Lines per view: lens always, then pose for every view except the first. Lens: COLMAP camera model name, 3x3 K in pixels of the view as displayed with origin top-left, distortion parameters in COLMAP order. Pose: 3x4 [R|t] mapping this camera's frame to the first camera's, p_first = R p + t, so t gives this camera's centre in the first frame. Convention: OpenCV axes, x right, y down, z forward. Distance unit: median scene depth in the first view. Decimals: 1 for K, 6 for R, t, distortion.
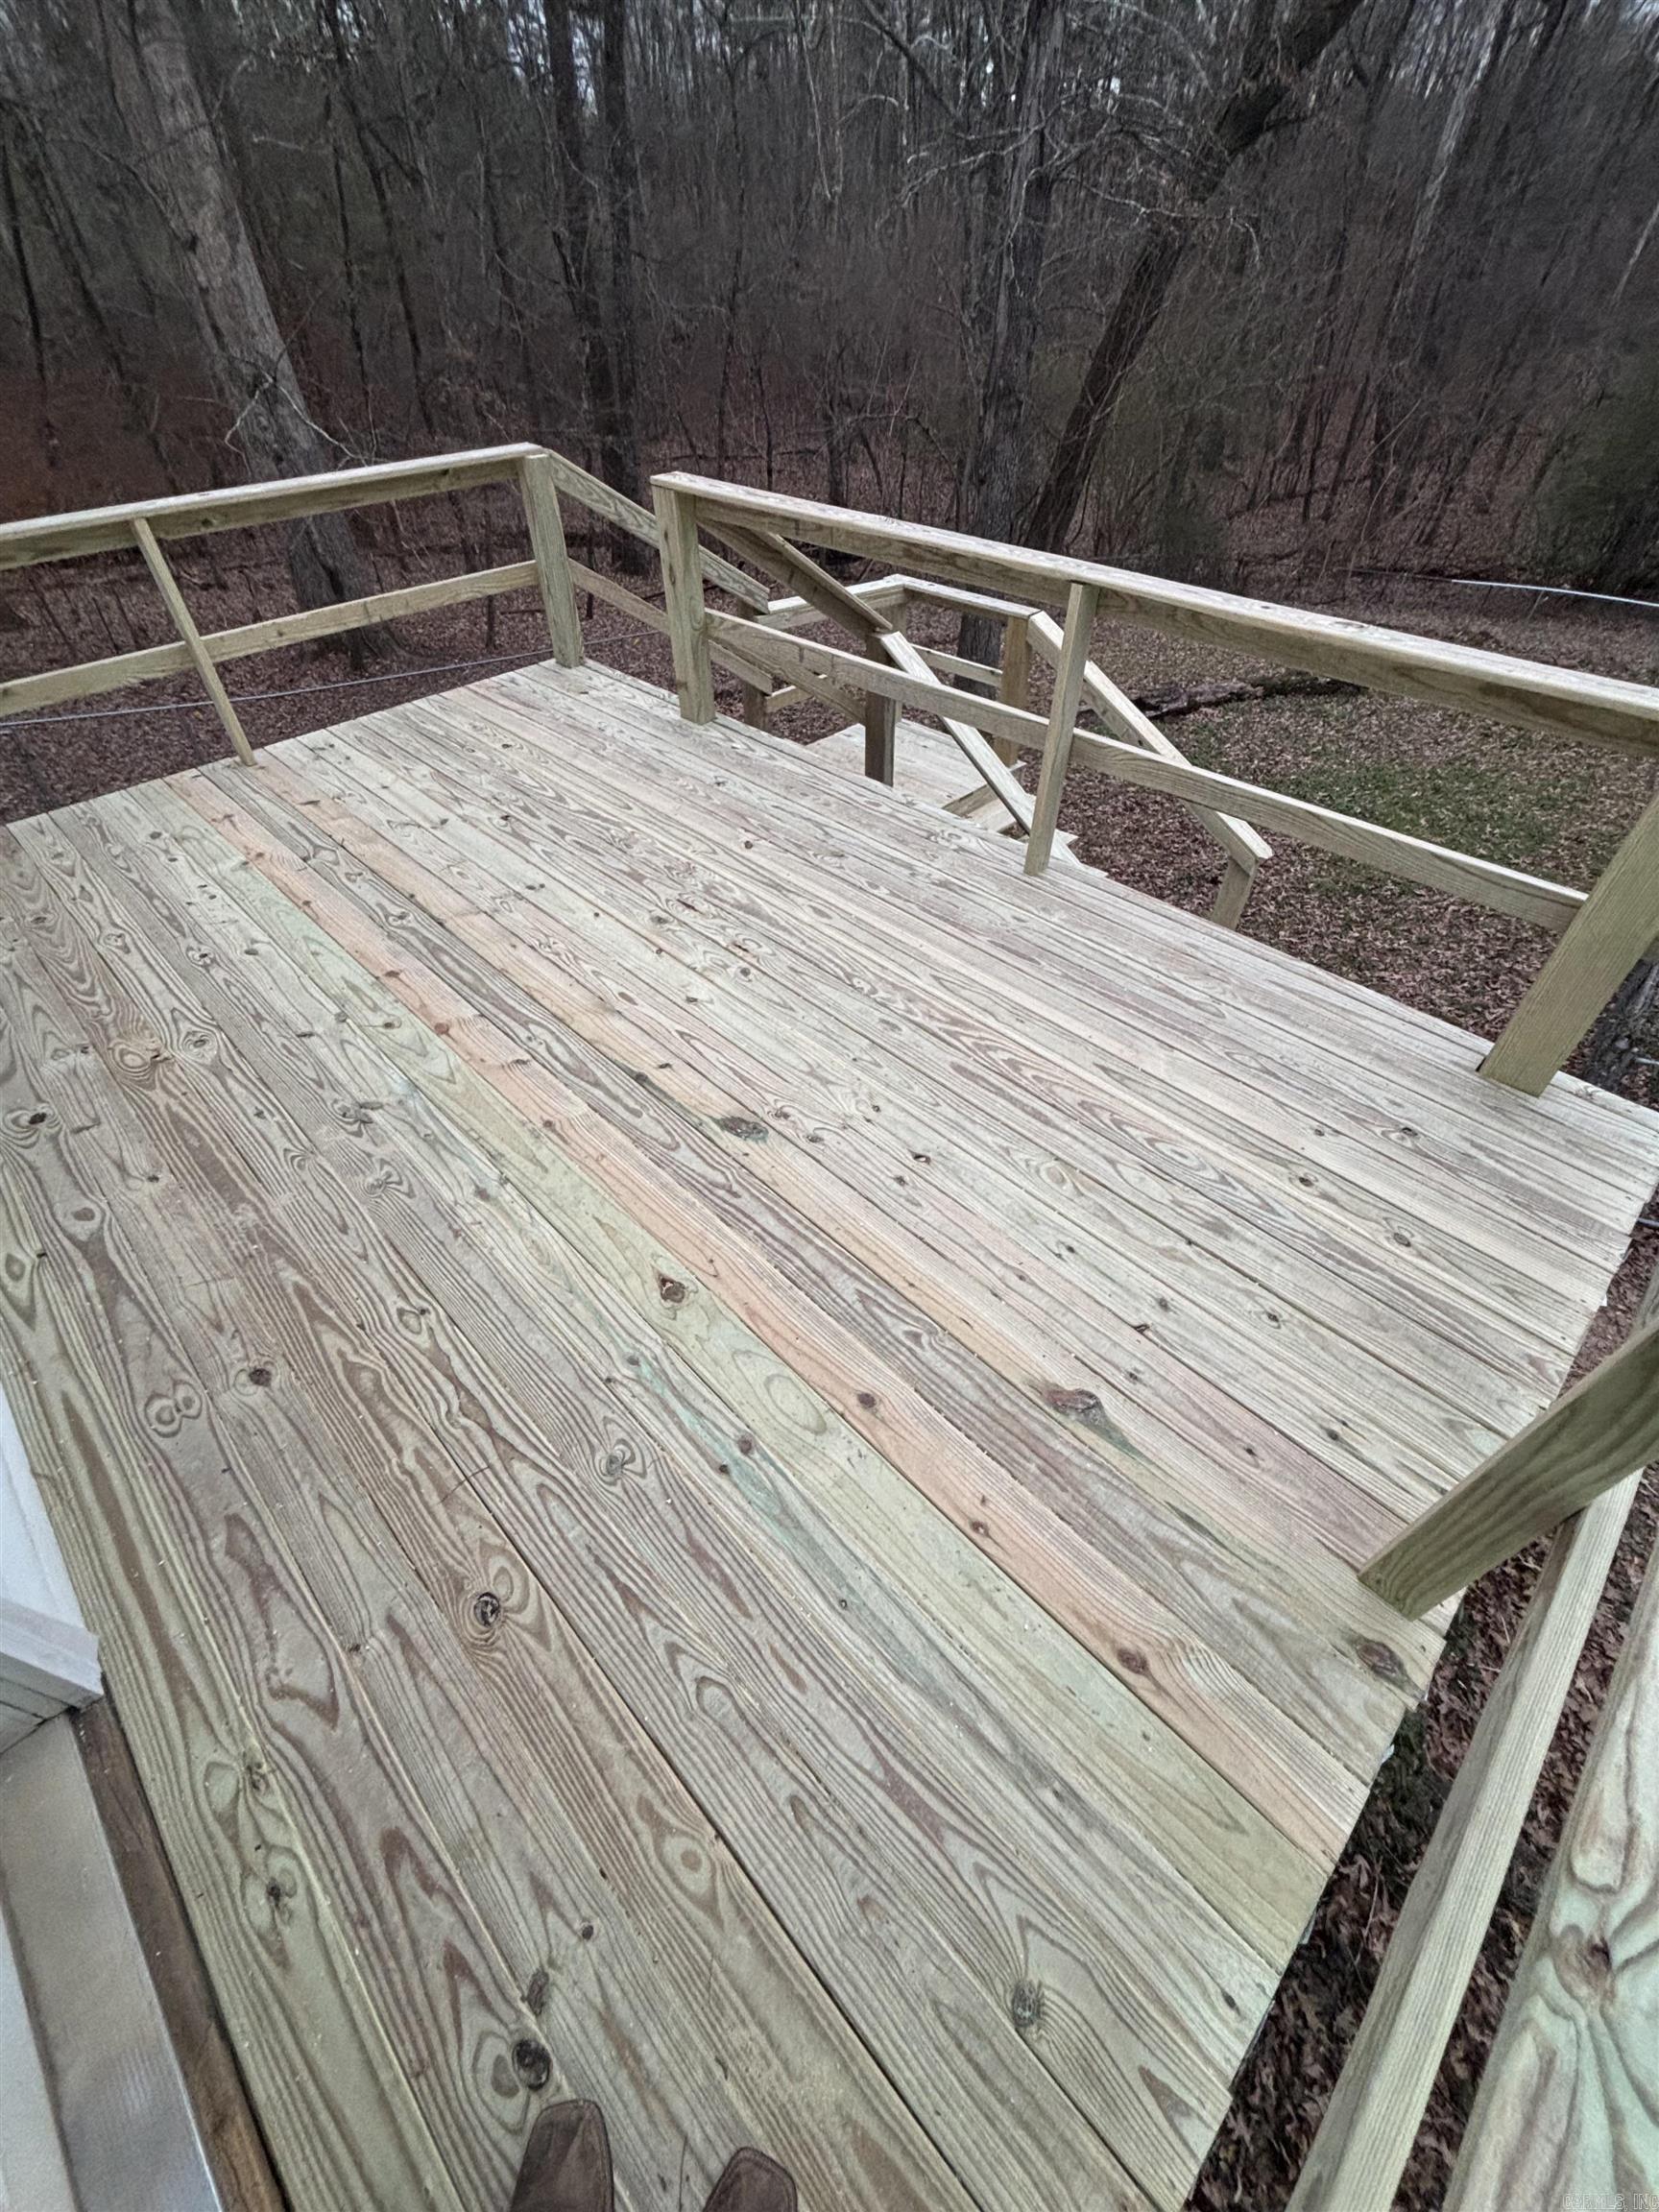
lens RADIAL K [[886.2, 0, 839.9], [0, 886.2, 1101.5], [0, 0, 1]] dist [-0.010766, 0.000064]
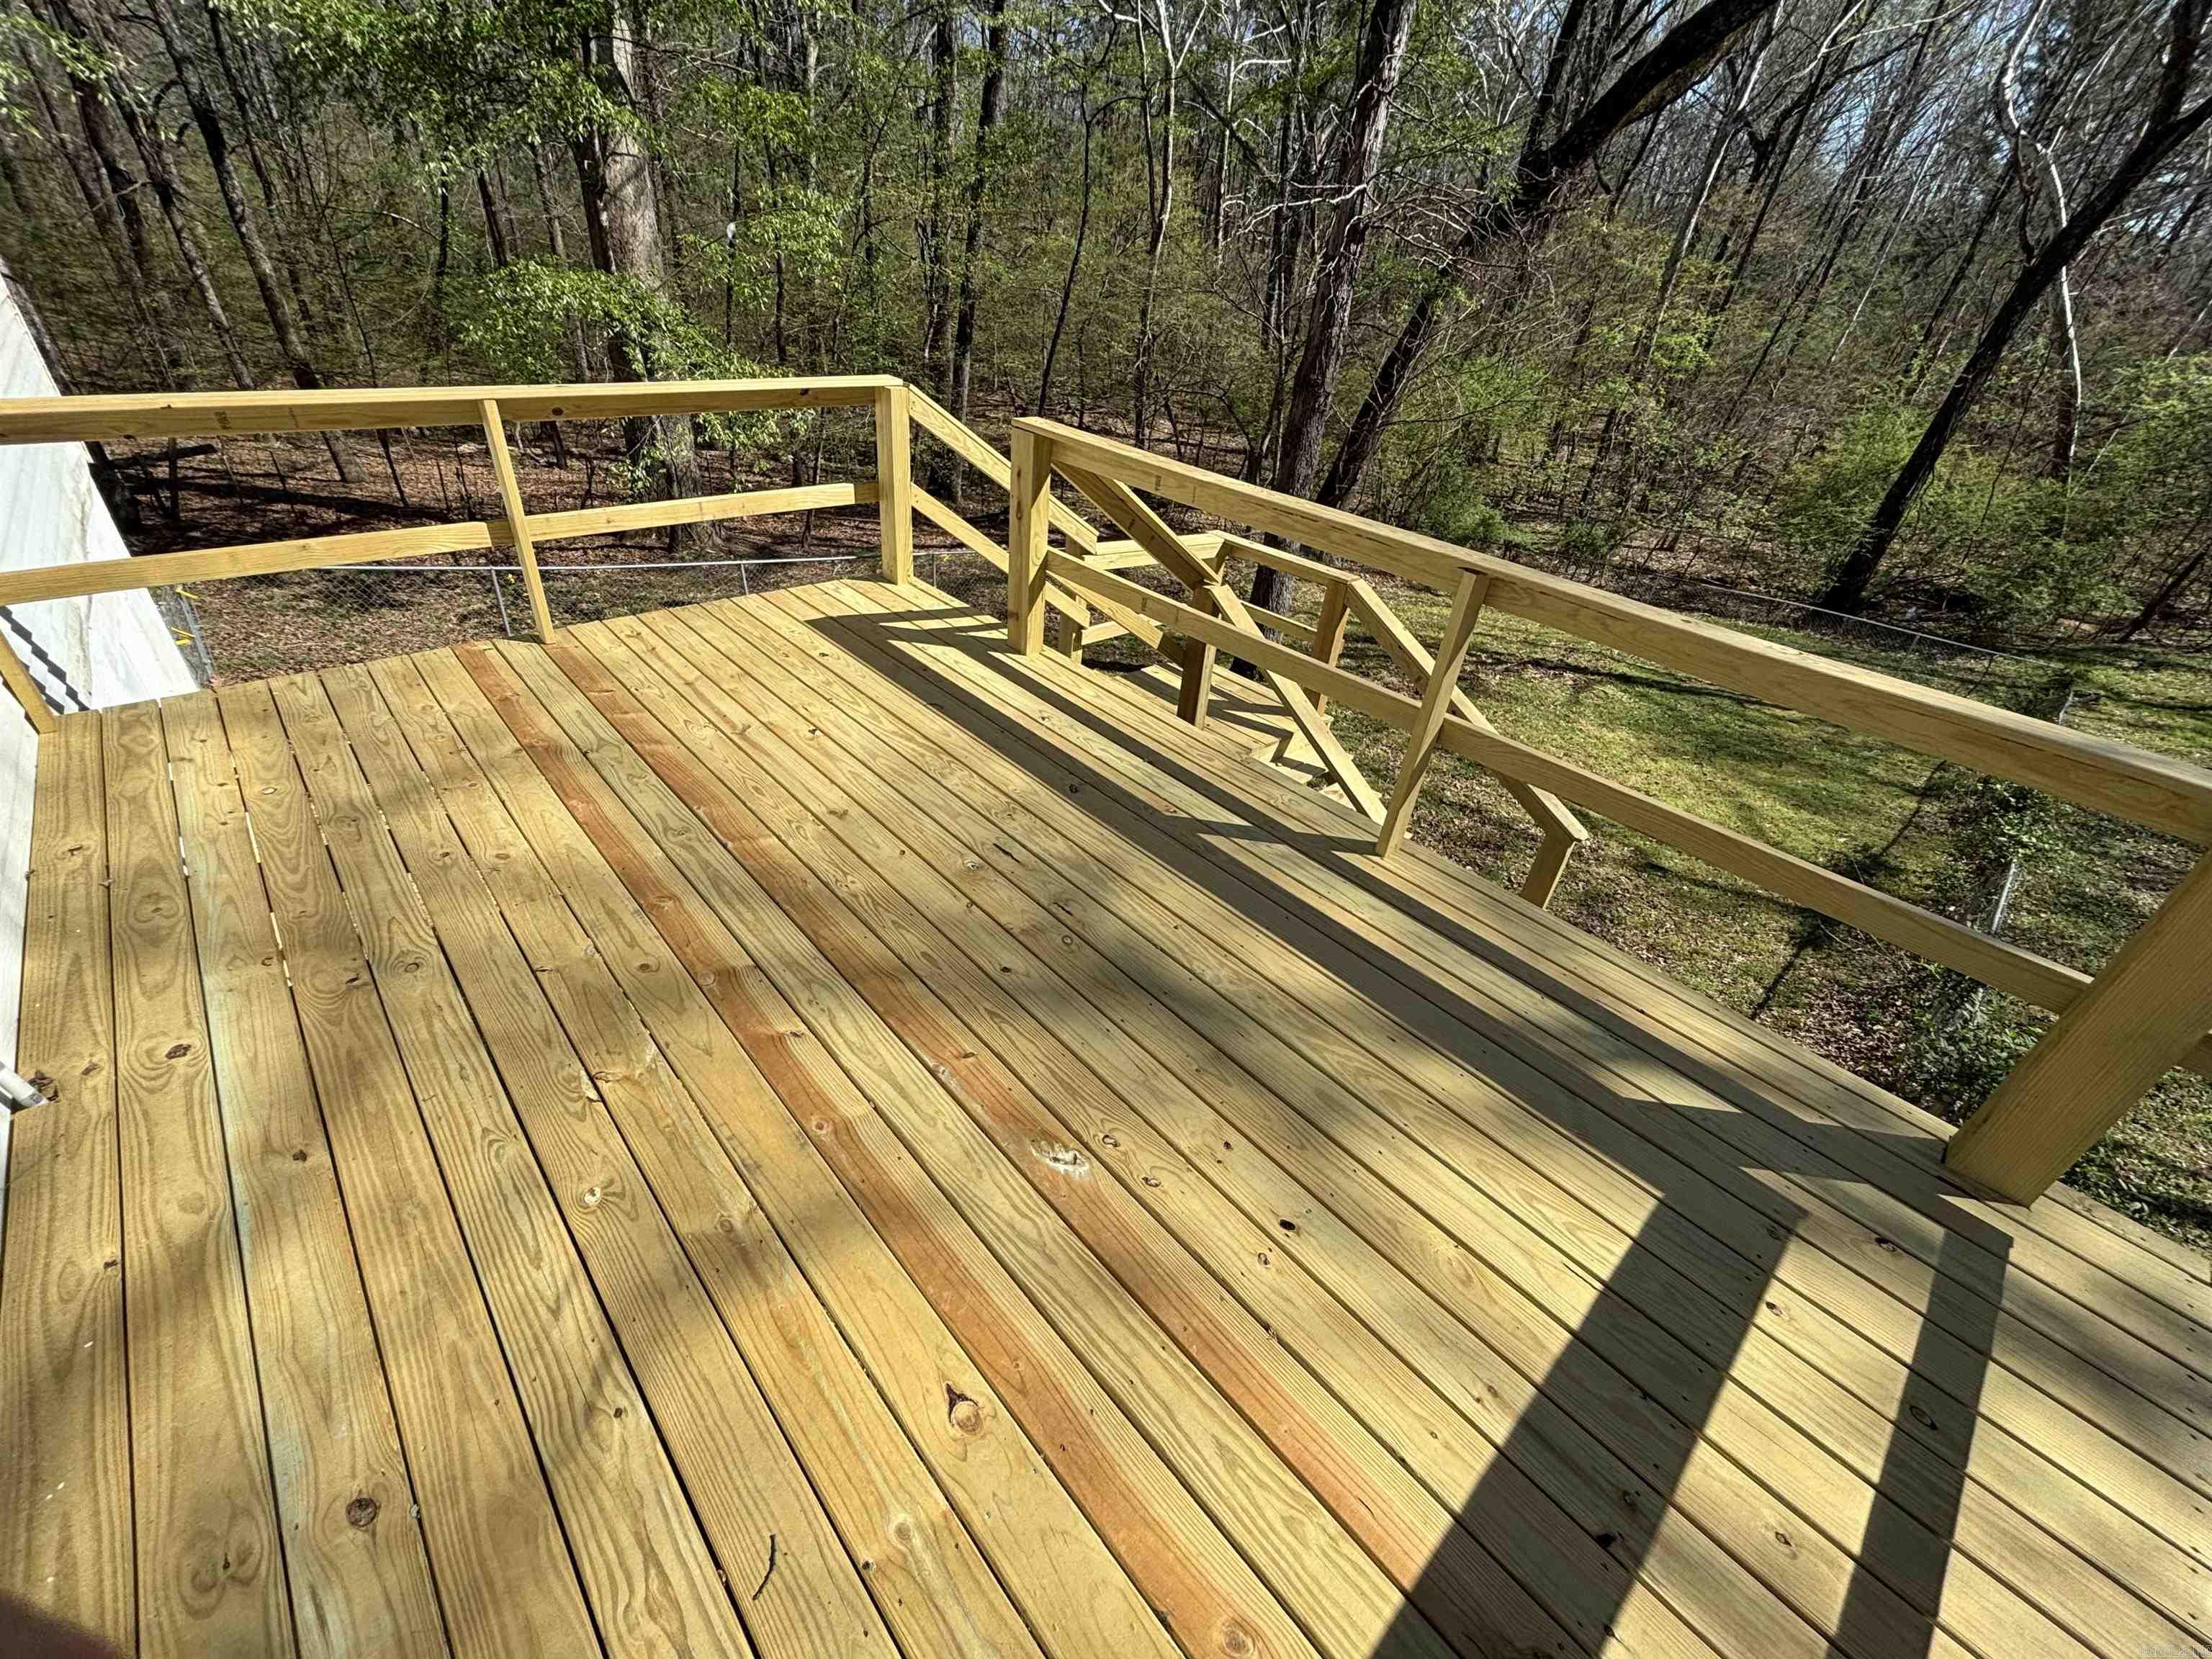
lens RADIAL K [[901.1, 0, 1101.2], [0, 901.1, 823.0], [0, 0, 1]] dist [0.001503, 0.000232]
pose [[0.994178, 0.107649, 0.004650, -0.063078], [-0.104363, 0.972772, -0.206935, -0.054937], [-0.026800, 0.205245, 0.978344, 0.078198]]
